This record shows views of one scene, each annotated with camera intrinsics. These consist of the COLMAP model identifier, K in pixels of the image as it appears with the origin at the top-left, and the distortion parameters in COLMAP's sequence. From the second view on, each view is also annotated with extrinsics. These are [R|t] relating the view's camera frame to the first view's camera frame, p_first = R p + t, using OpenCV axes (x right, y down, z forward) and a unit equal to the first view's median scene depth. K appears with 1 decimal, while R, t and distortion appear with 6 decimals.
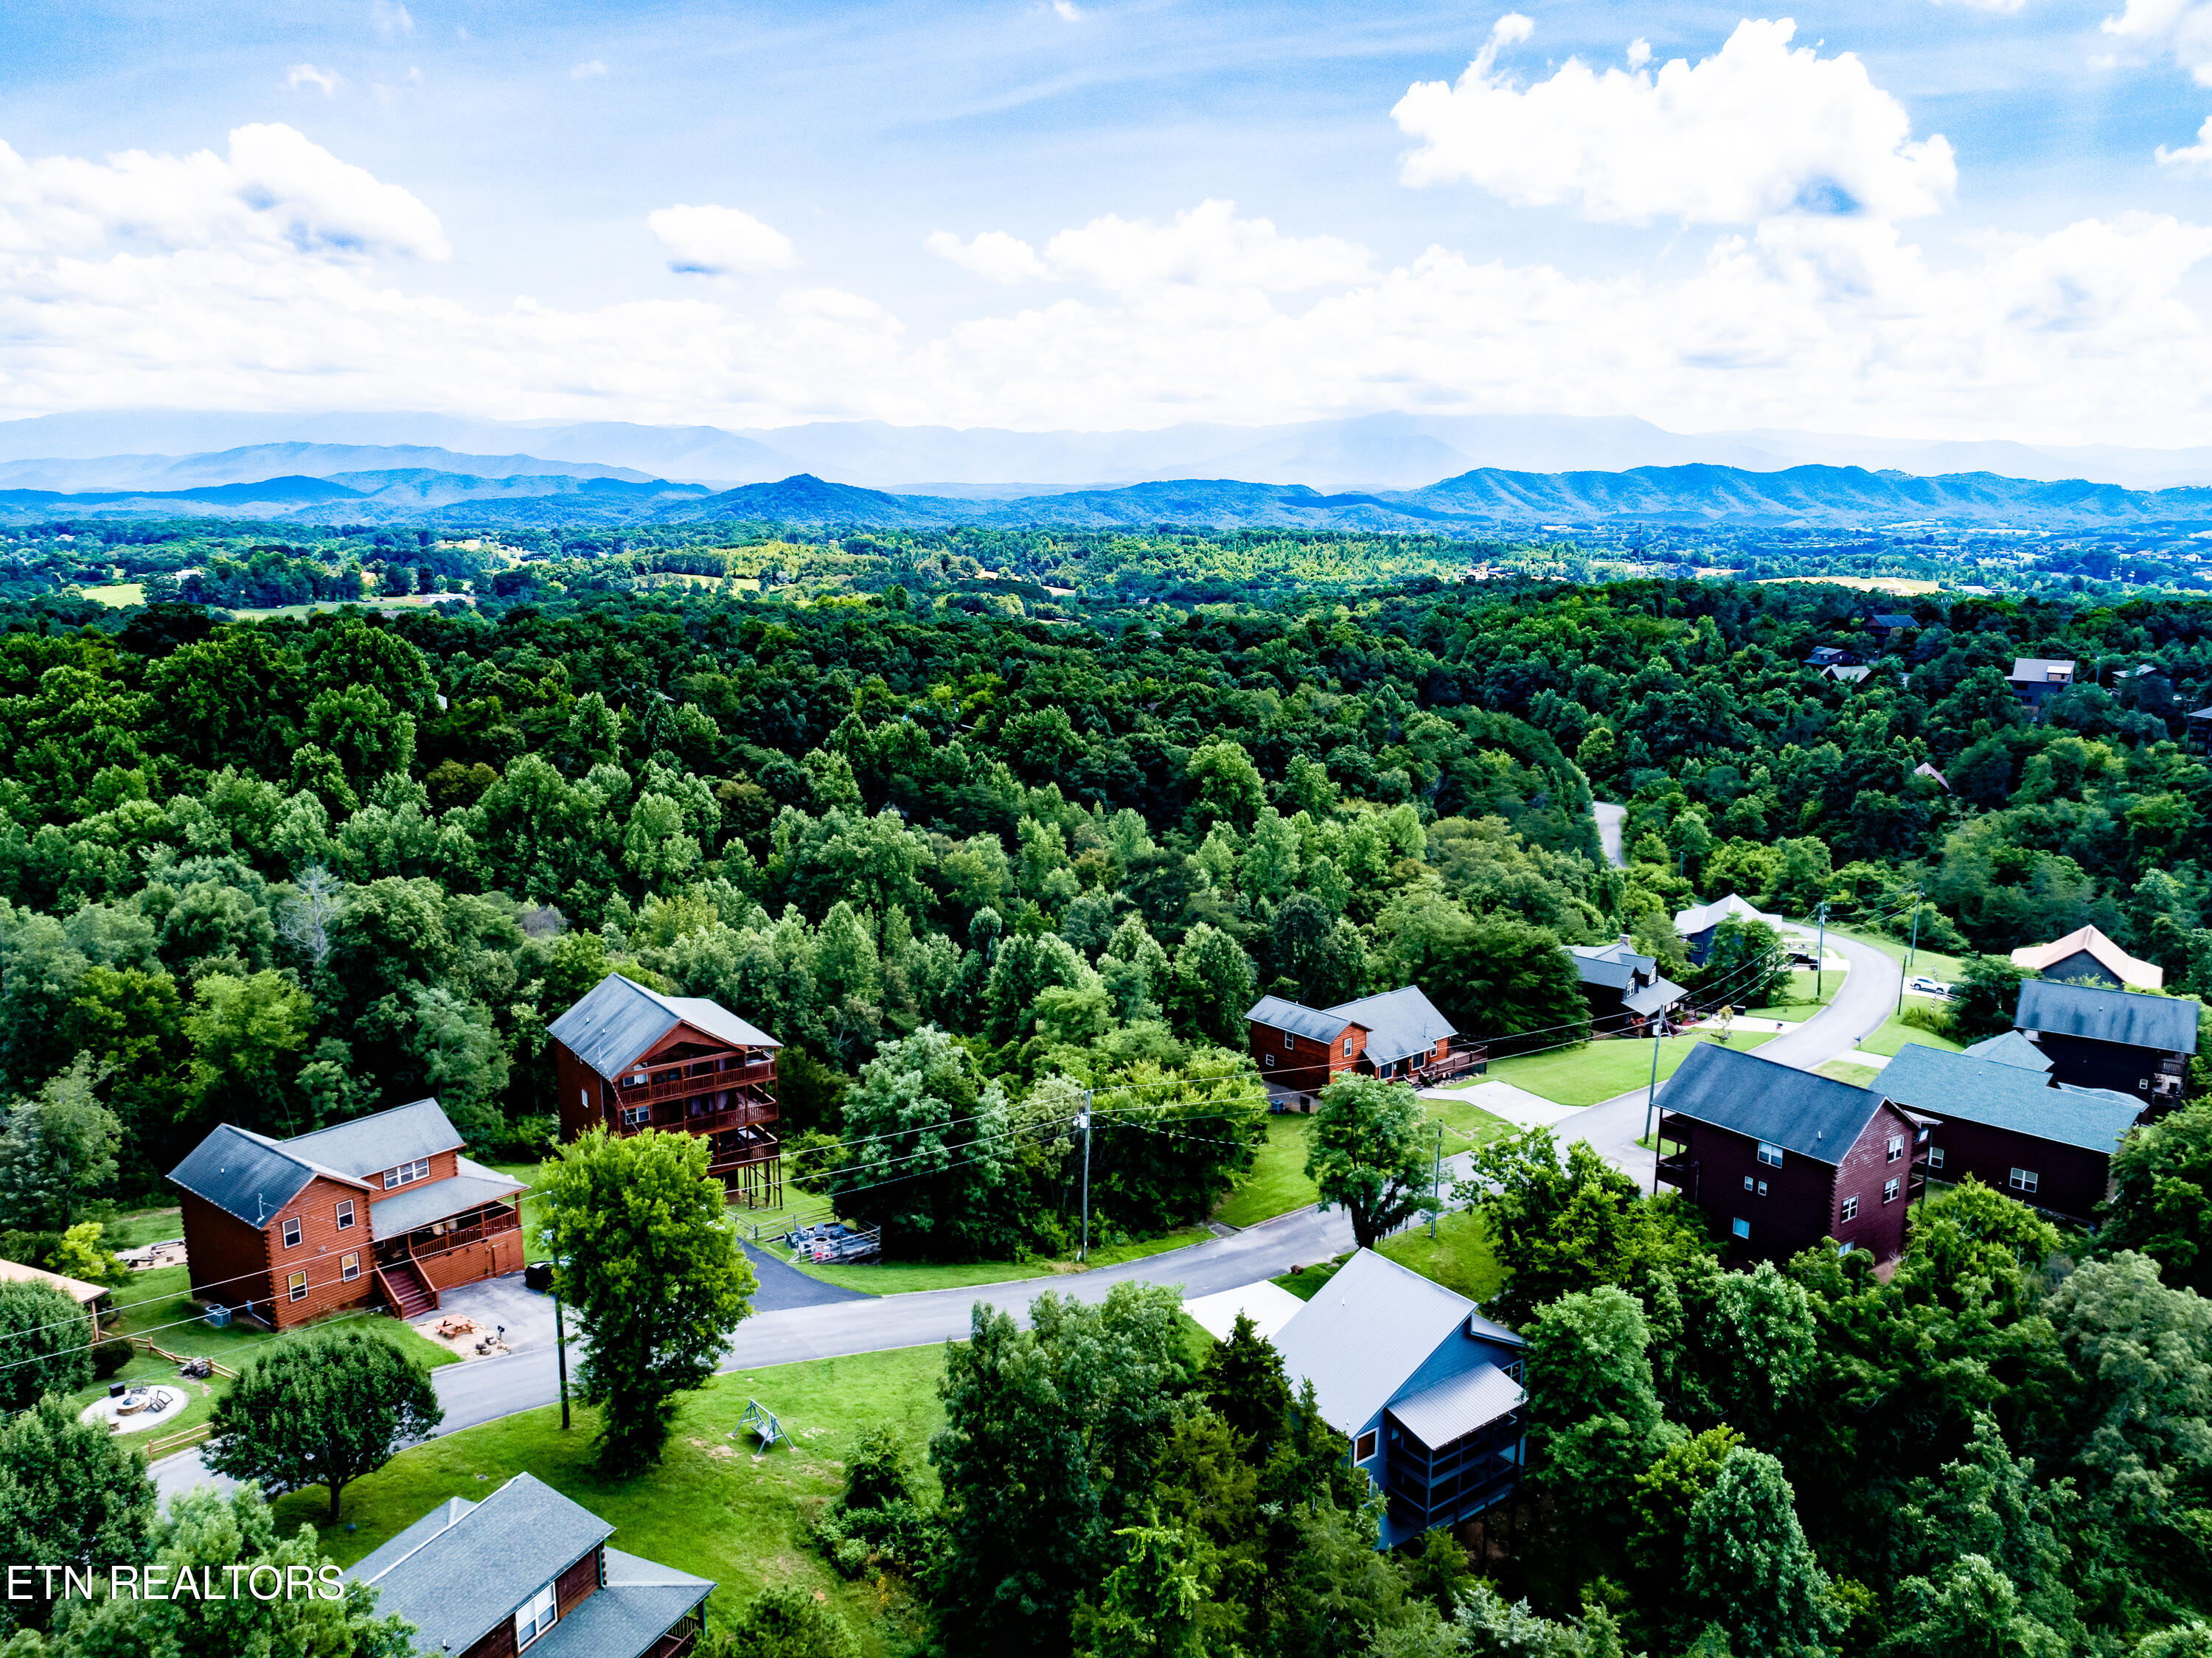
lens RADIAL K [[1665.5, 0, 1125.8], [0, 1665.5, 811.4], [0, 0, 1]] dist [-0.025004, 0.013040]
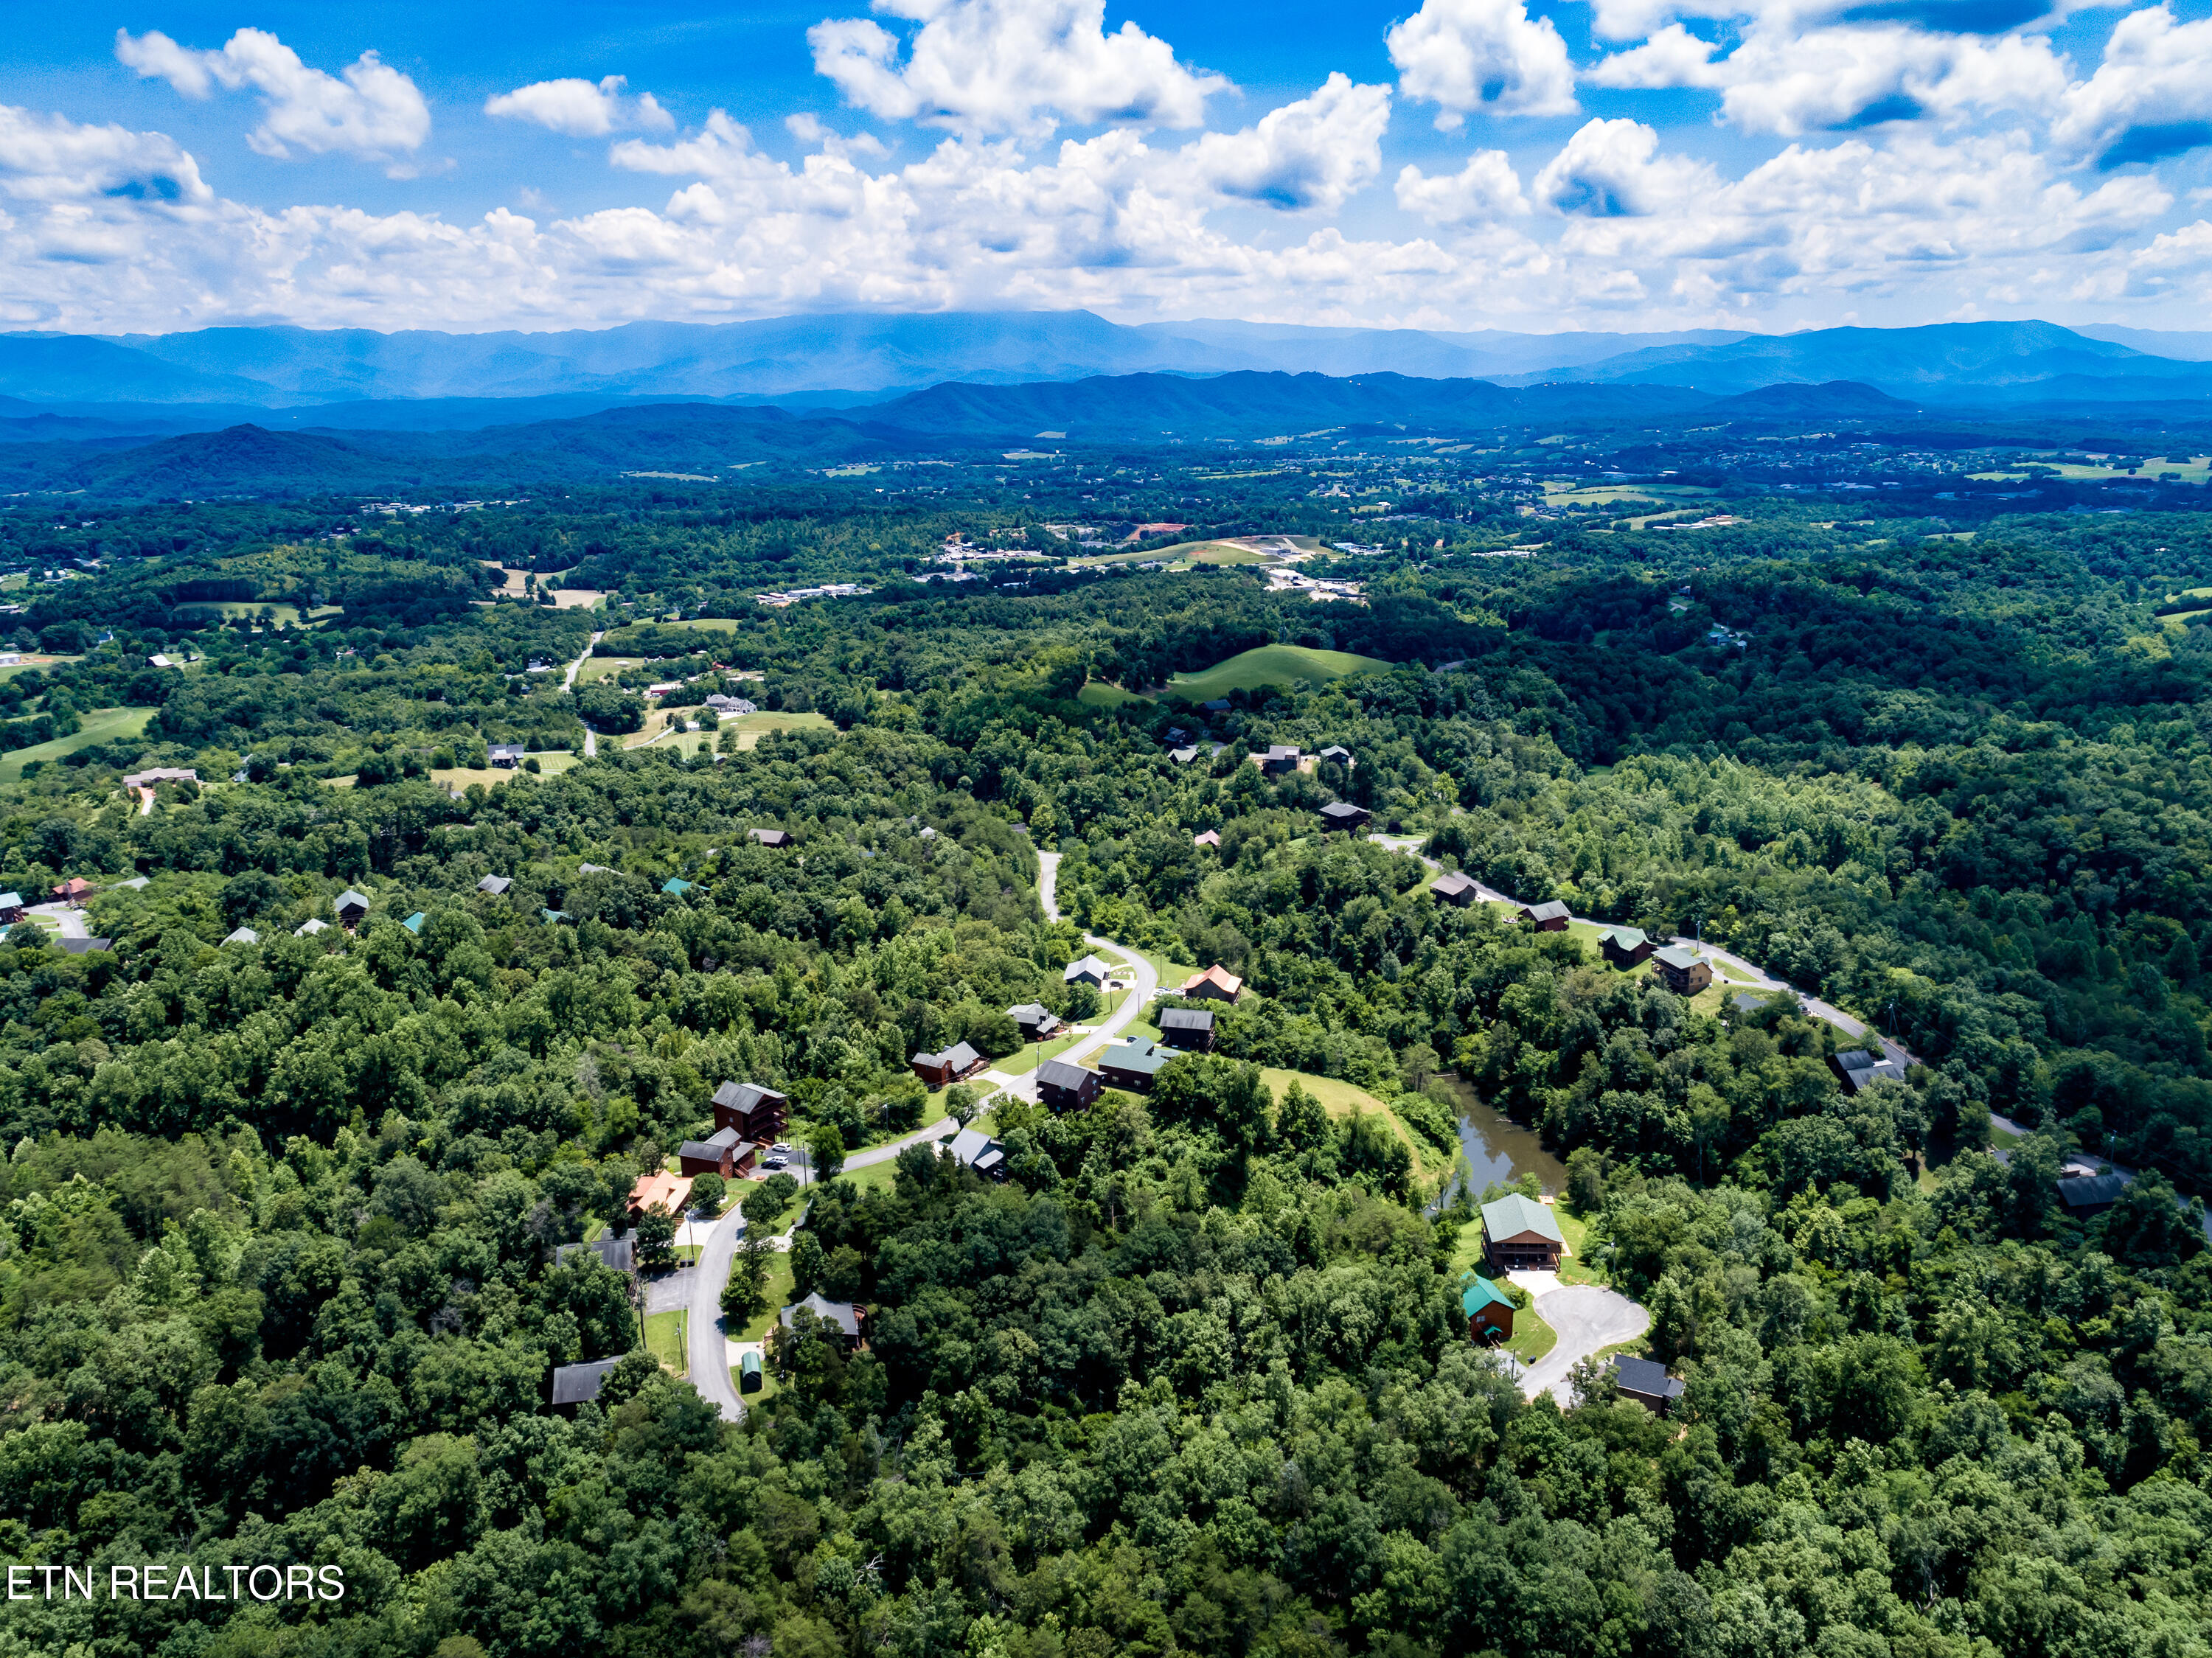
lens RADIAL K [[1665.5, 0, 1104.0], [0, 1665.5, 845.8], [0, 0, 1]] dist [-0.025004, 0.013040]
pose [[0.955439, -0.103567, 0.276426, -0.213276], [0.080016, 0.992238, 0.095187, -0.286943], [-0.284138, -0.068826, 0.956310, -1.078770]]
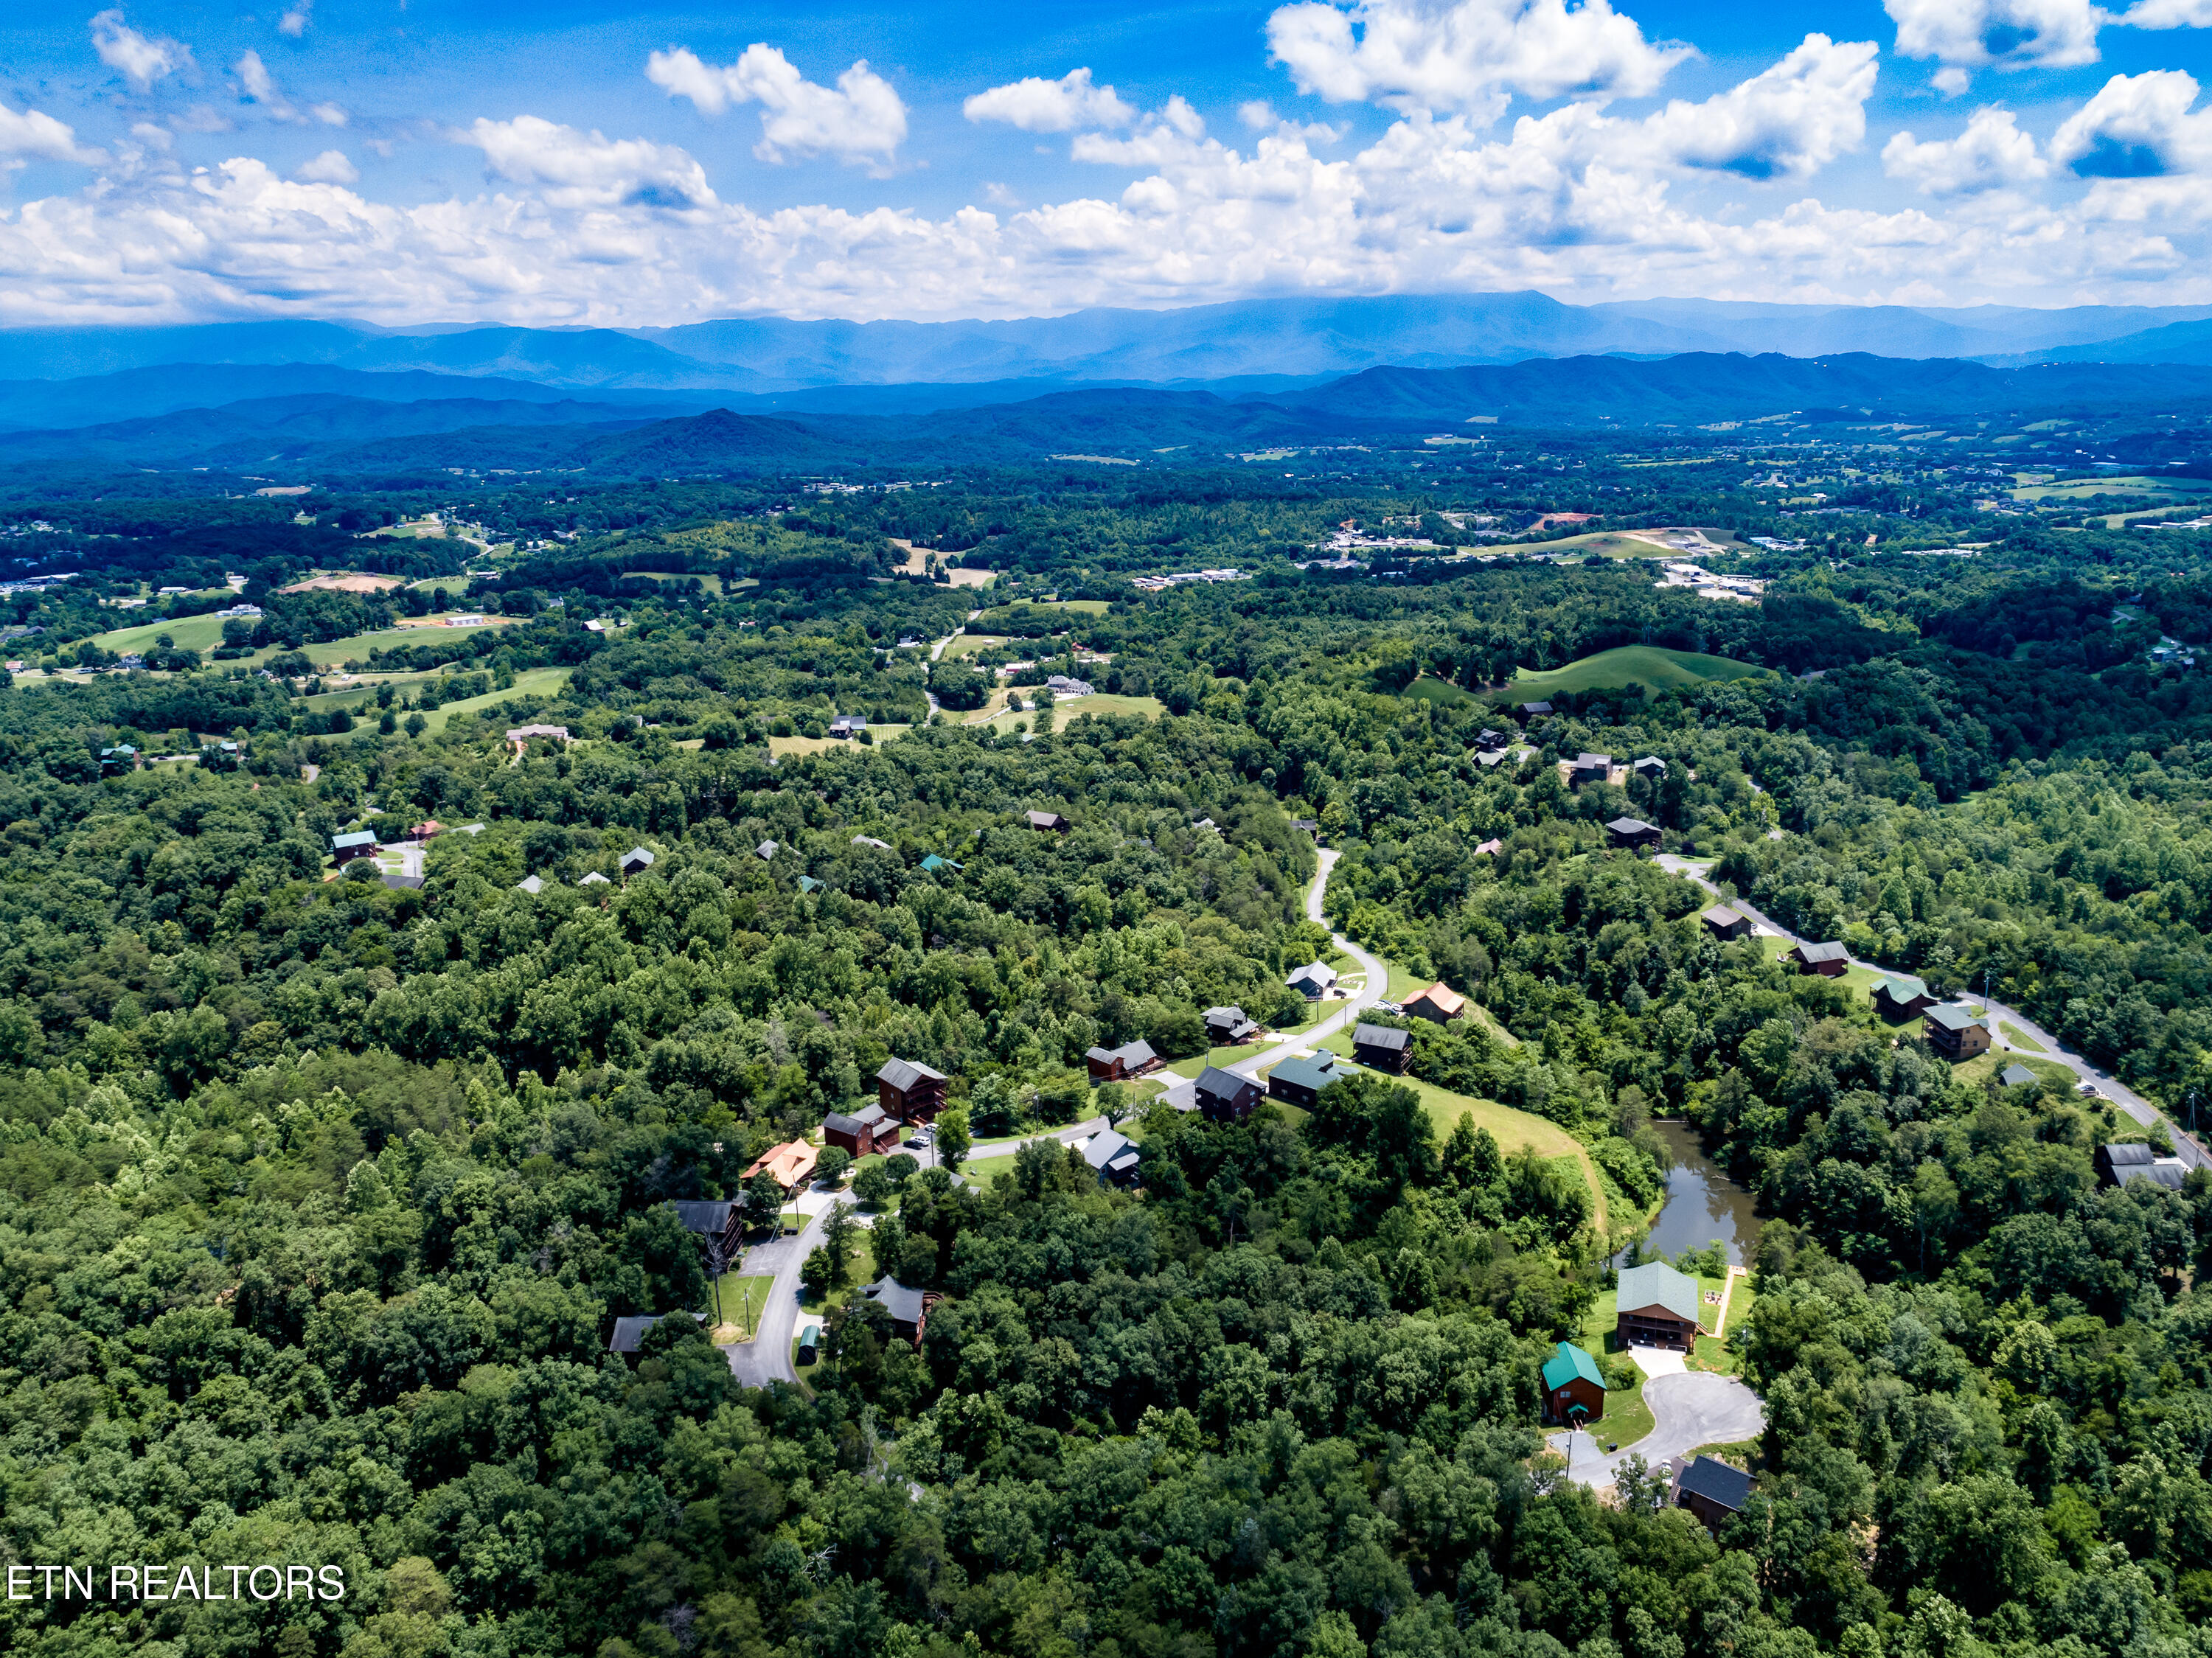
lens RADIAL K [[1665.5, 0, 1105.2], [0, 1665.5, 829.7], [0, 0, 1]] dist [-0.025004, 0.013040]
pose [[0.998510, -0.044249, 0.031943, 0.014821], [0.041576, 0.995928, 0.079998, -0.286747], [-0.035353, -0.078551, 0.996283, -1.090487]]
